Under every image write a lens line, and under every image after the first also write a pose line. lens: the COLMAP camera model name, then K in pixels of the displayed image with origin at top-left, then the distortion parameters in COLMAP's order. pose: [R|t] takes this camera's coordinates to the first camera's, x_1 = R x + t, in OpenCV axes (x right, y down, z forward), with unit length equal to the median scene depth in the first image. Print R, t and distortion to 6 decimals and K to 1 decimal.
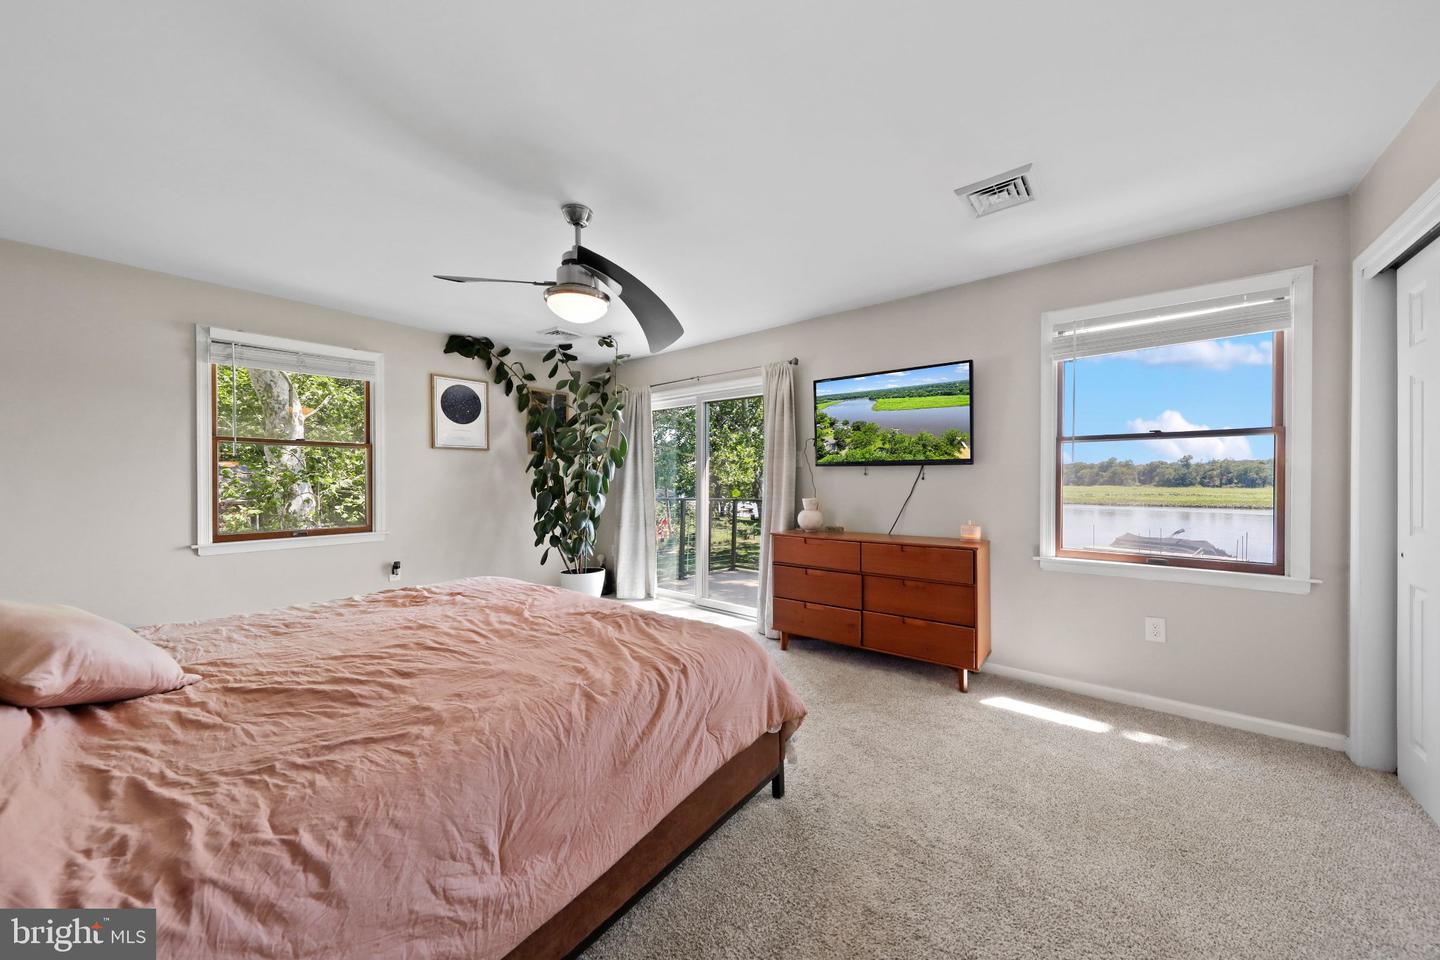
lens RADIAL K [[500.4, 0, 718.9], [0, 500.4, 483.9], [0, 0, 1]] dist [-0.000983, -0.000010]
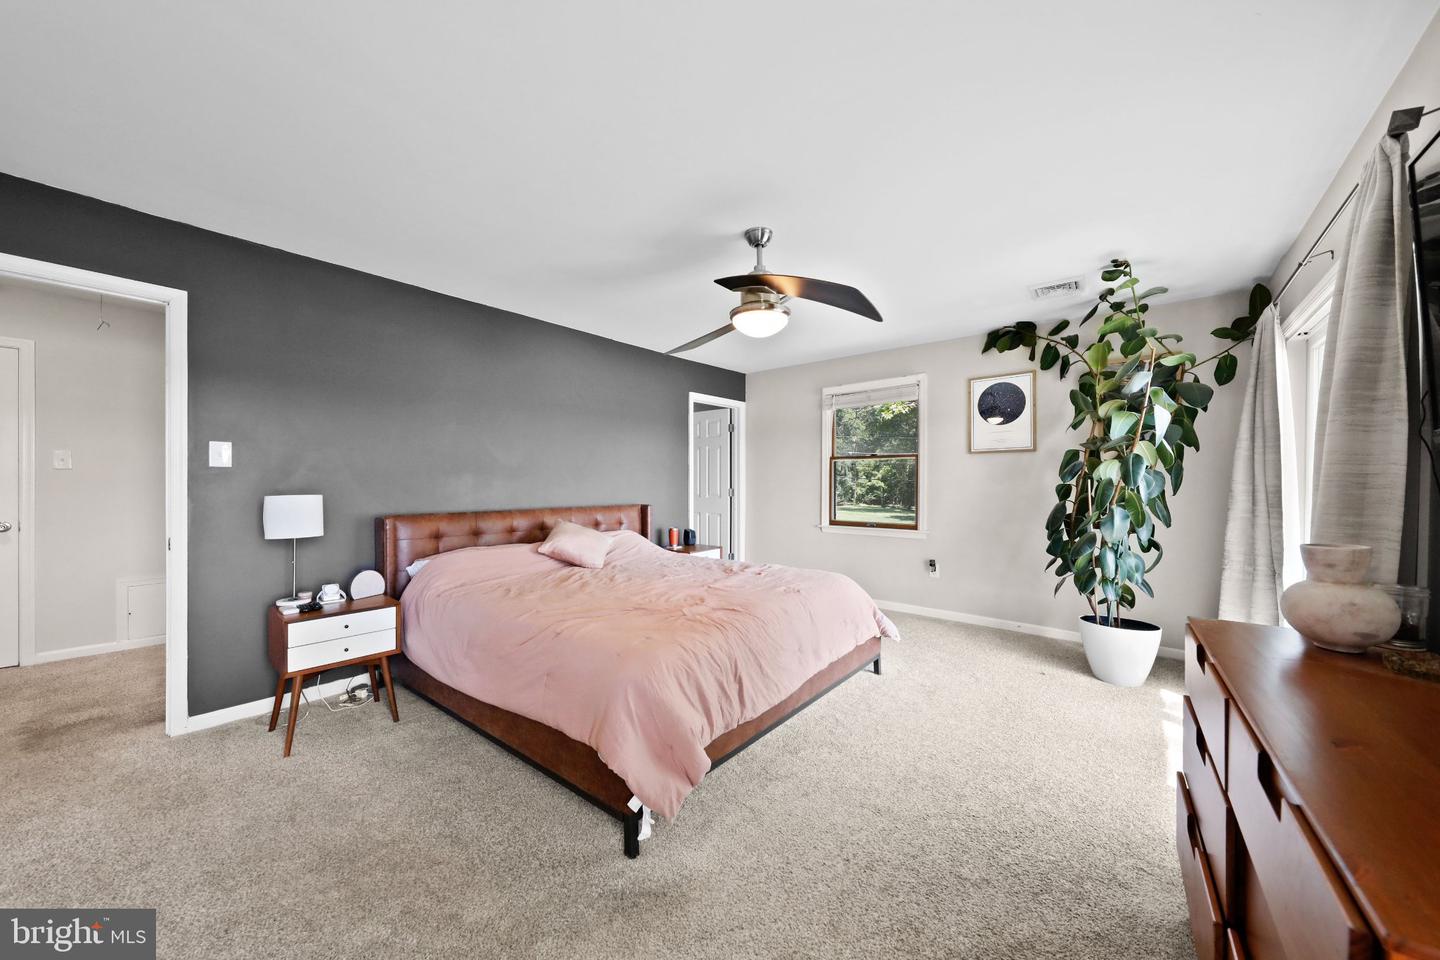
lens RADIAL K [[500.4, 0, 719.1], [0, 500.4, 482.4], [0, 0, 1]] dist [-0.000983, -0.000010]
pose [[0.004616, -0.004457, -0.999979, 0.483114], [-0.011091, 0.999928, -0.004508, -0.003562], [0.999928, 0.011112, 0.004566, 0.569417]]
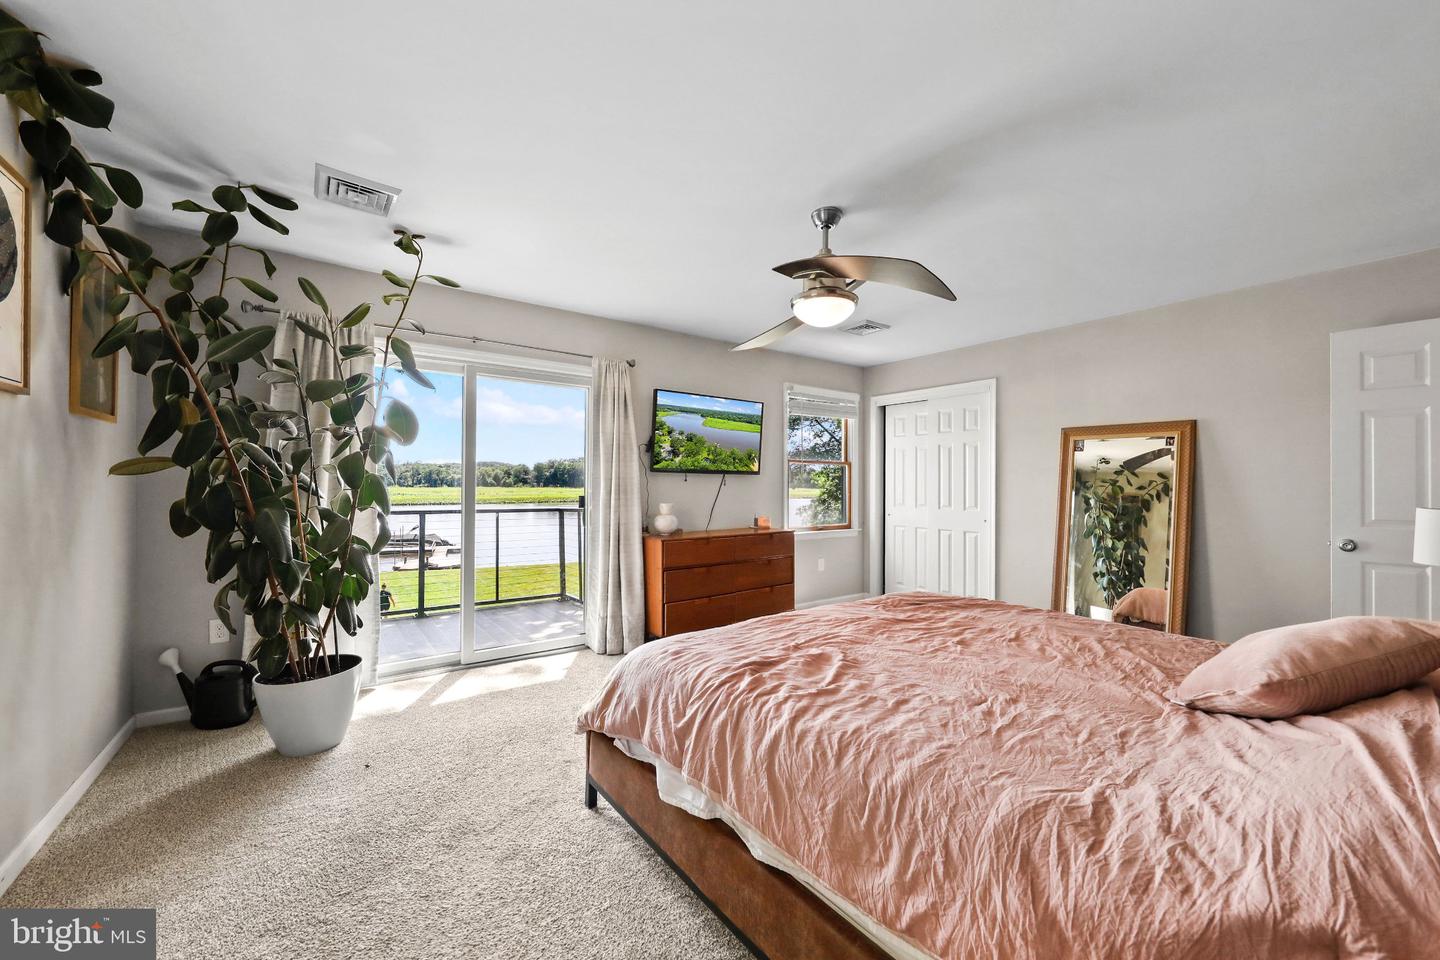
lens RADIAL K [[548.3, 0, 719.6], [0, 548.3, 479.5], [0, 0, 1]] dist [-0.000010, 0.000017]
pose [[0.262142, 0.007336, 0.965001, -0.879176], [0.001717, 0.999966, -0.008068, -0.009732], [-0.965028, 0.003772, 0.262121, 0.593837]]
